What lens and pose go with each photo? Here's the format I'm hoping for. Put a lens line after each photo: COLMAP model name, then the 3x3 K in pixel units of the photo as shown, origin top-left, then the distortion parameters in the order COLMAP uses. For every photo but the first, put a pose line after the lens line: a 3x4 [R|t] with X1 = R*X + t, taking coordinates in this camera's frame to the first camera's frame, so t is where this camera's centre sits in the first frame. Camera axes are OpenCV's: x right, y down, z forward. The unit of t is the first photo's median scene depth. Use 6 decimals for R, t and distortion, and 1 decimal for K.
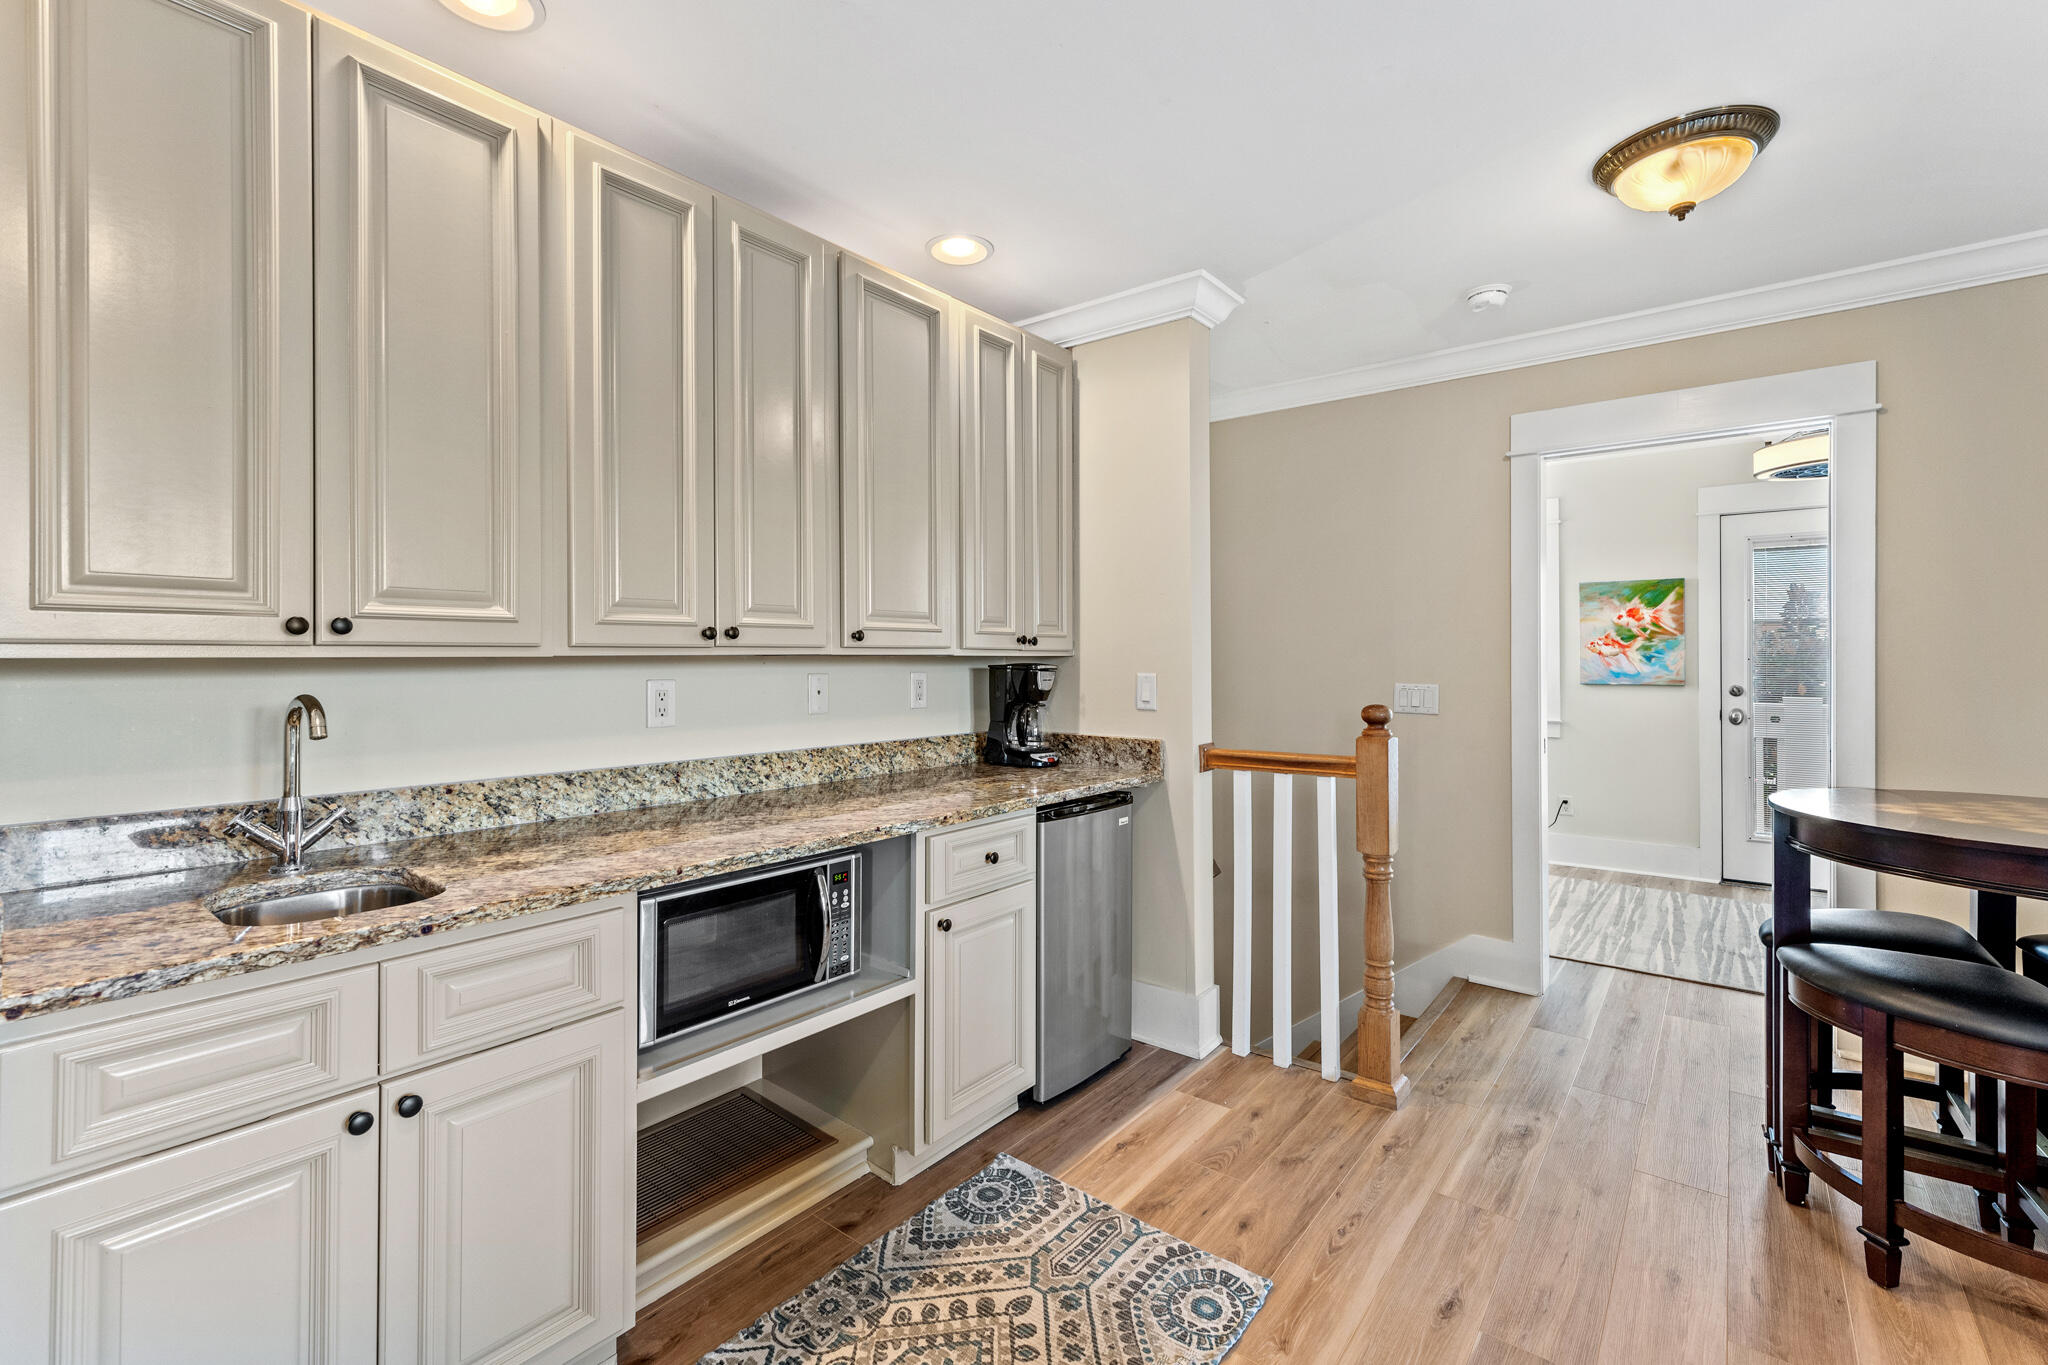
lens RADIAL K [[905.6, 0, 1016.8], [0, 905.6, 672.9], [0, 0, 1]] dist [0.002266, 0.001037]
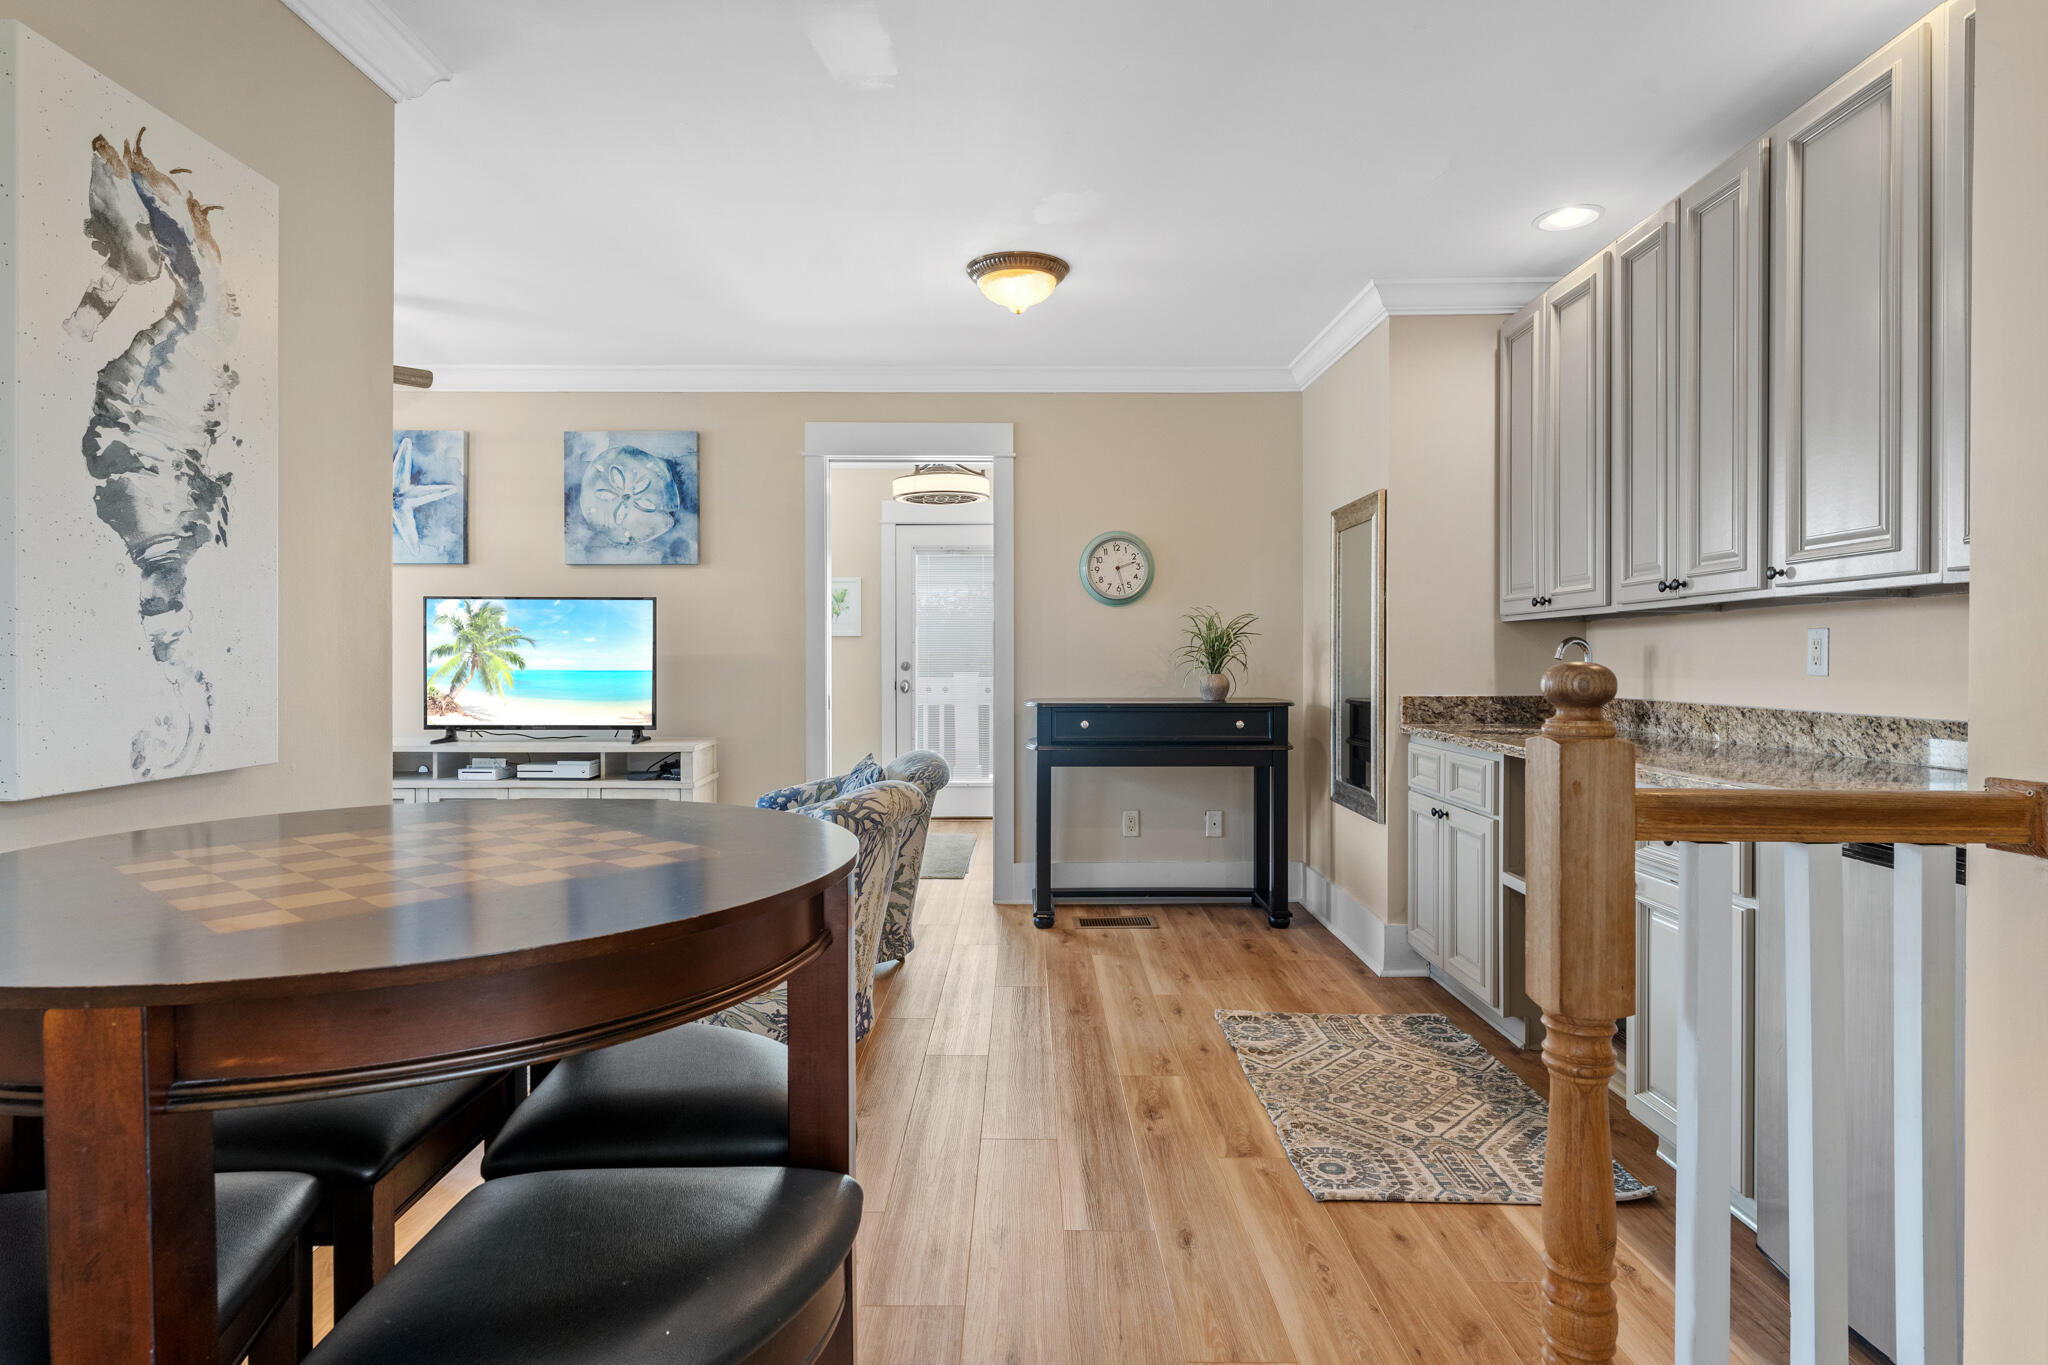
lens RADIAL K [[1117.9, 0, 1037.5], [0, 1117.9, 656.2], [0, 0, 1]] dist [-0.006235, 0.000015]
pose [[-0.775092, 0.004937, -0.631829, 1.051190], [-0.003435, 0.999922, 0.012027, 0.025366], [0.631838, 0.011492, -0.775015, 1.401871]]
